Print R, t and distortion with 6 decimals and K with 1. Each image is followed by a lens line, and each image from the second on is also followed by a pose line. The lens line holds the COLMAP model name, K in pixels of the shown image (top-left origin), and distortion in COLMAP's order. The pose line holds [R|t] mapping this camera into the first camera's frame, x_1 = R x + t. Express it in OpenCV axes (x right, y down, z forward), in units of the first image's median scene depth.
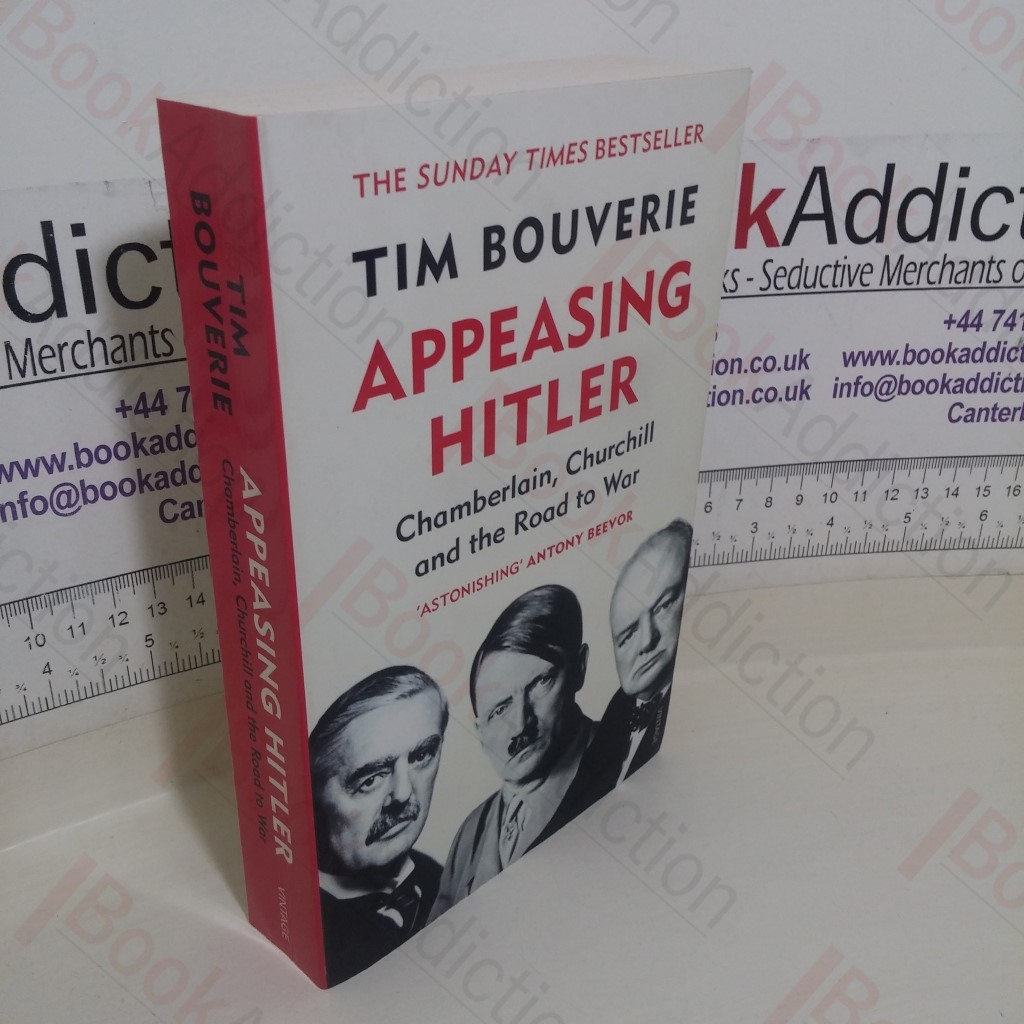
lens RADIAL K [[1233.9, 0, 507.6], [0, 1233.9, 515.7], [0, 0, 1]] dist [0.044978, 0.000000]
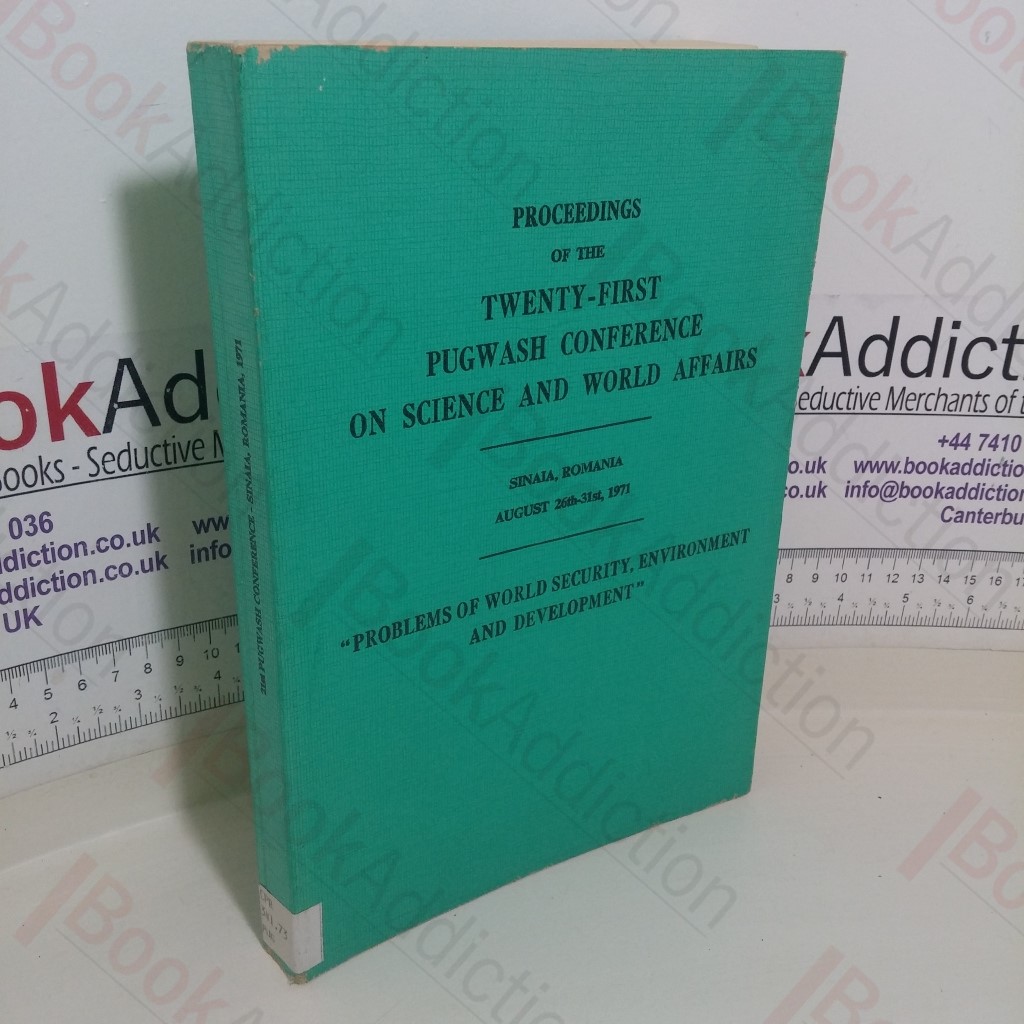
lens RADIAL K [[1233.9, 0, 488.1], [0, 1233.9, 510.0], [0, 0, 1]] dist [0.044978, 0.000000]
pose [[0.996654, 0.053744, -0.061579, -0.015362], [-0.056553, 0.997393, -0.044824, -0.007221], [0.059009, 0.048156, 0.997095, -0.259792]]
